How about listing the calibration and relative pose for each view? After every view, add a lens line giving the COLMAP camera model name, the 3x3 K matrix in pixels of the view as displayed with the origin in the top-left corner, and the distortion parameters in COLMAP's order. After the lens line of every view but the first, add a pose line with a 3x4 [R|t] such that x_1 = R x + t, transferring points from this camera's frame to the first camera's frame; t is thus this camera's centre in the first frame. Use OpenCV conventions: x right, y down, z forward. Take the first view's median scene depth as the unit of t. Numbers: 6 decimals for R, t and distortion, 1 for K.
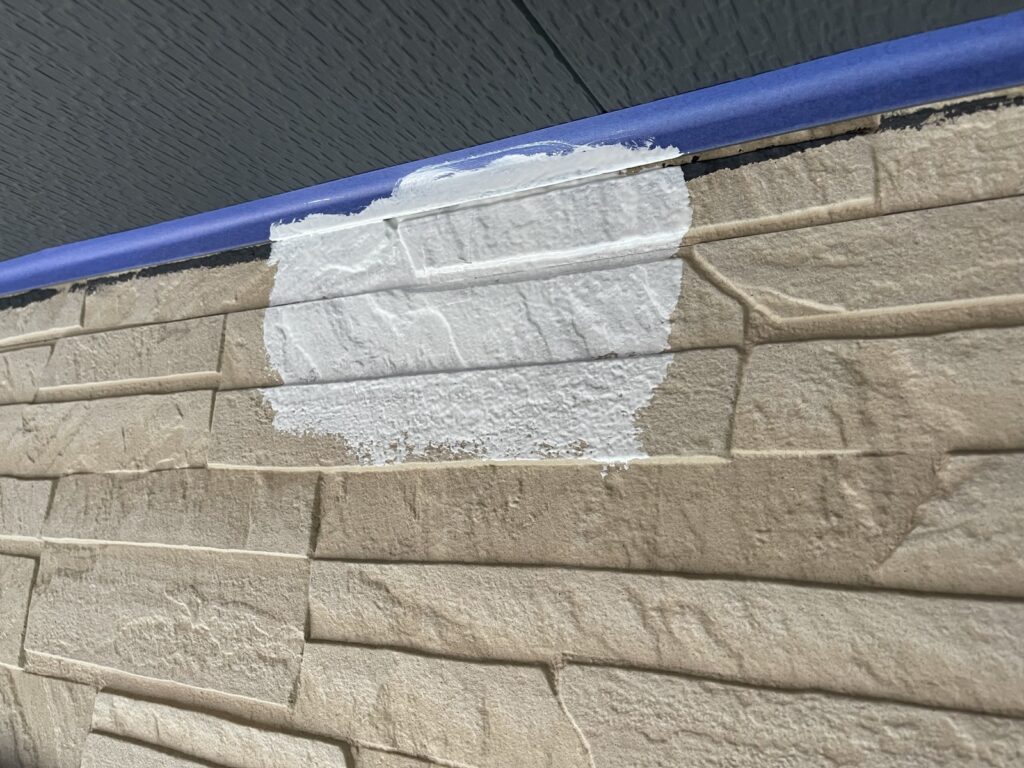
lens RADIAL K [[772.7, 0, 512.0], [0, 772.7, 384.0], [0, 0, 1]] dist [0.063079, -0.103023]
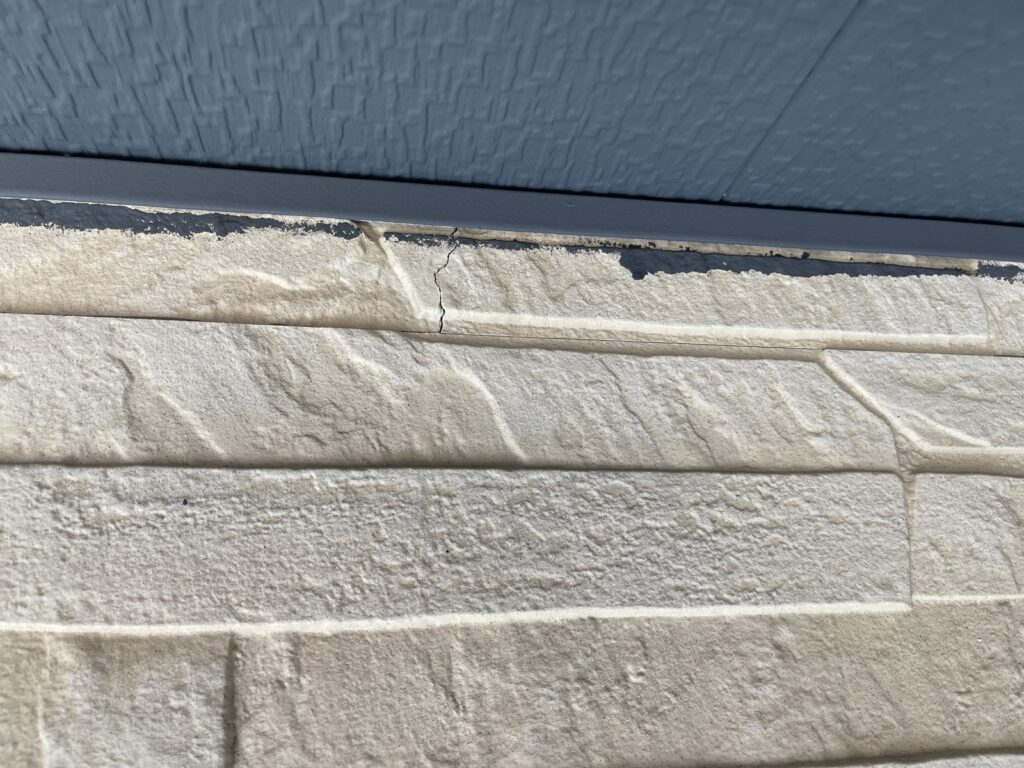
lens RADIAL K [[772.7, 0, 512.0], [0, 772.7, 384.0], [0, 0, 1]] dist [0.063079, -0.103023]
pose [[0.771673, 0.150635, 0.617924, -0.576604], [-0.065191, 0.985165, -0.158748, 0.020116], [-0.632670, 0.082218, 0.770045, 0.563590]]
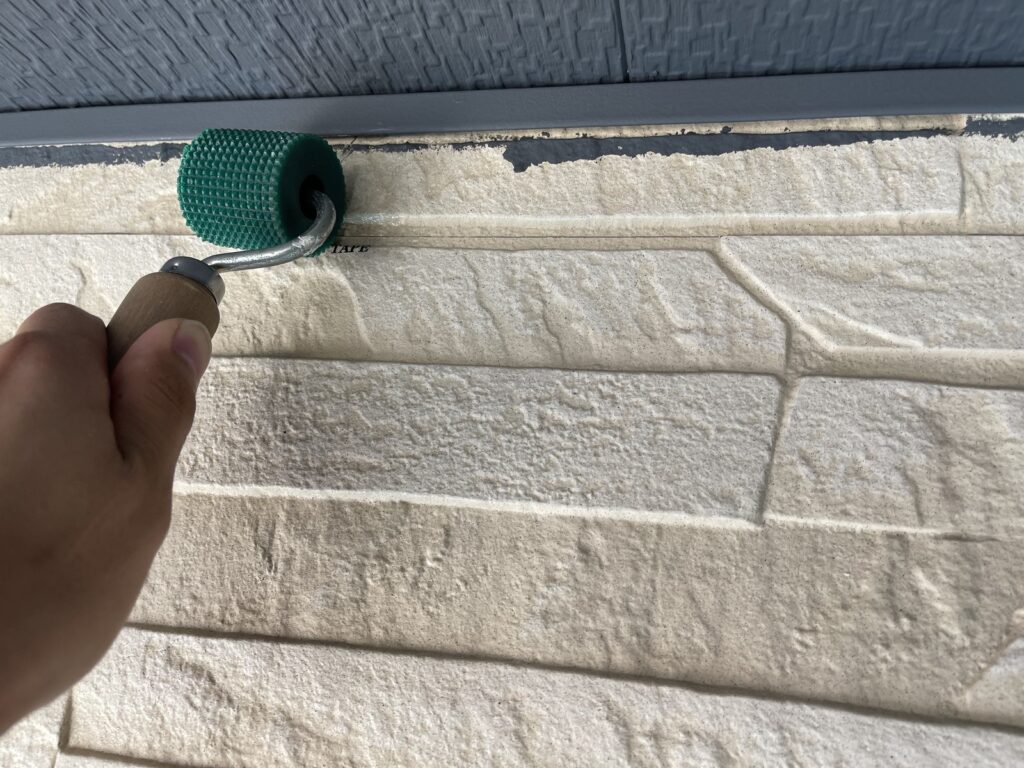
lens RADIAL K [[780.2, 0, 528.3], [0, 780.2, 382.9], [0, 0, 1]] dist [0.054007, -0.091340]
pose [[0.951648, 0.133336, 0.276746, -0.140149], [-0.120157, 0.990682, -0.064123, 0.034971], [-0.282717, 0.027770, 0.958801, 0.328776]]
